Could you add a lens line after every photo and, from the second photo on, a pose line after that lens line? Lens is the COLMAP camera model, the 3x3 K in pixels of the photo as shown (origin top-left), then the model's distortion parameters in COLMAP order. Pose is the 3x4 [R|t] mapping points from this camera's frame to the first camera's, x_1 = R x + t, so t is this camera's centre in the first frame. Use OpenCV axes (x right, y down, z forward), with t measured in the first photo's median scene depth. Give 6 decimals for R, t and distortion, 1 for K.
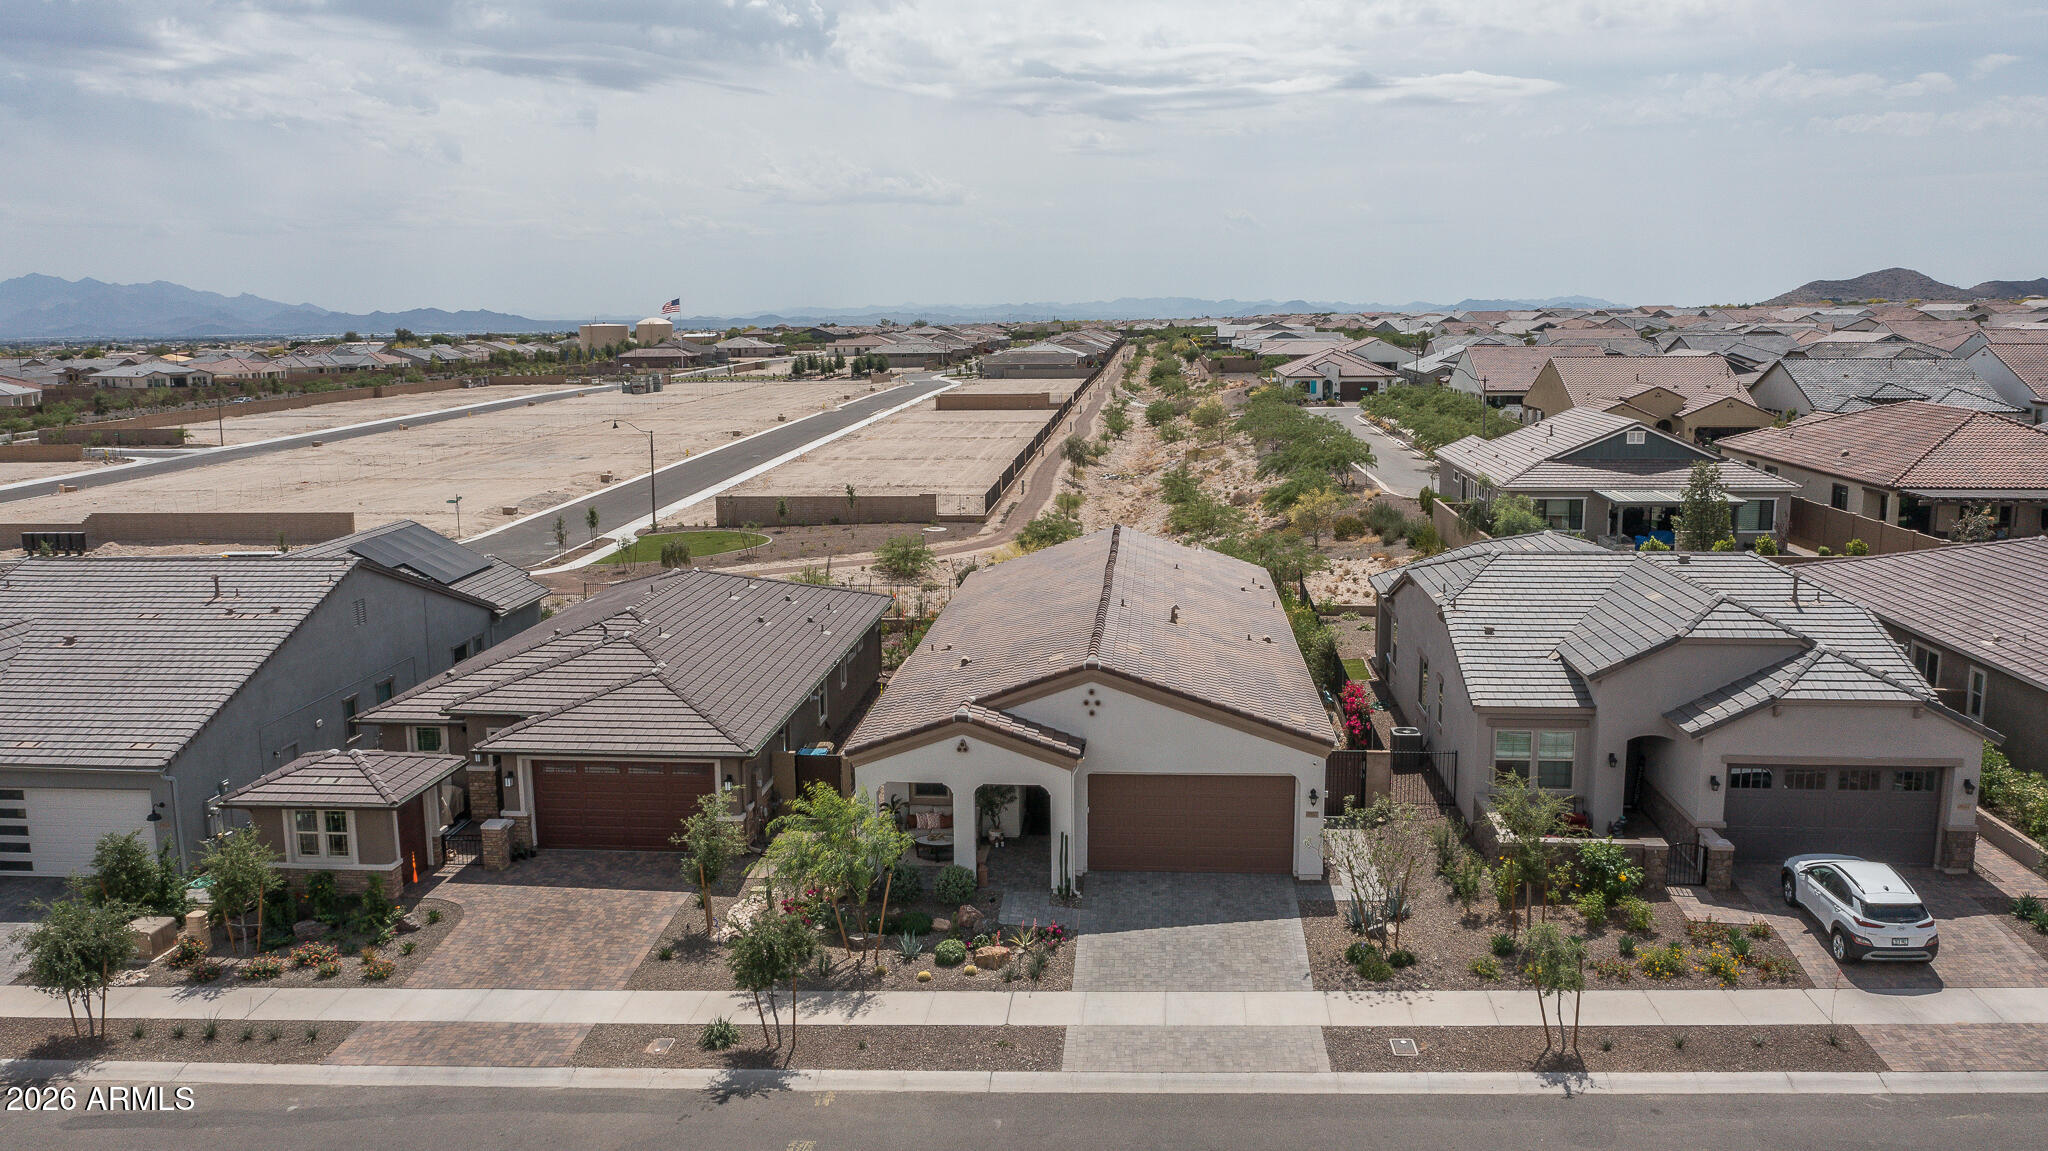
lens RADIAL K [[1608.4, 0, 991.7], [0, 1608.4, 603.4], [0, 0, 1]] dist [-0.035482, 0.011191]
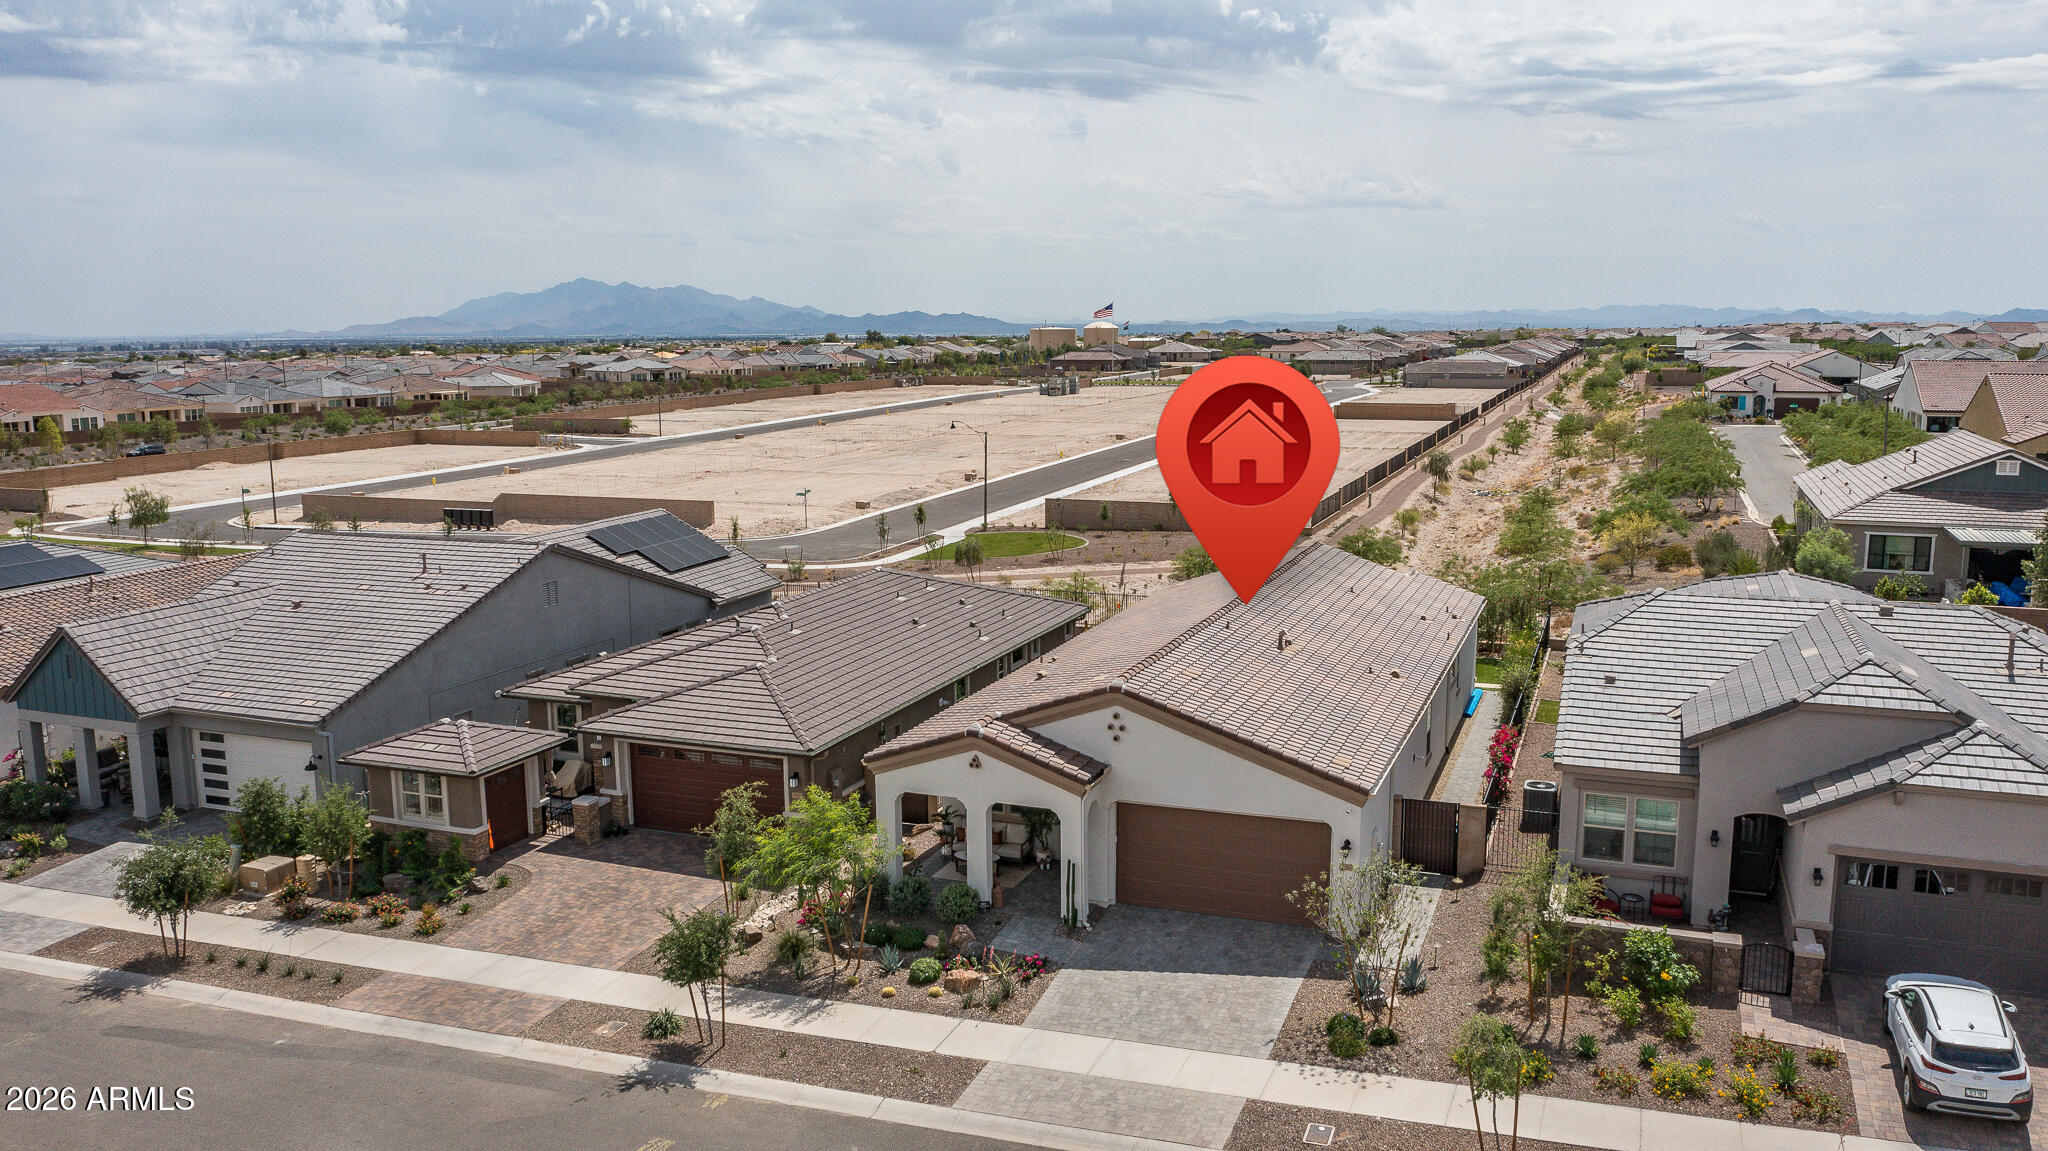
lens RADIAL K [[1608.4, 0, 1012.5], [0, 1608.4, 570.6], [0, 0, 1]] dist [-0.035482, 0.011191]
pose [[0.959490, 0.047788, -0.277660, 0.236815], [-0.054166, 0.998414, -0.015338, -0.011859], [0.276487, 0.029757, 0.960557, 0.056580]]
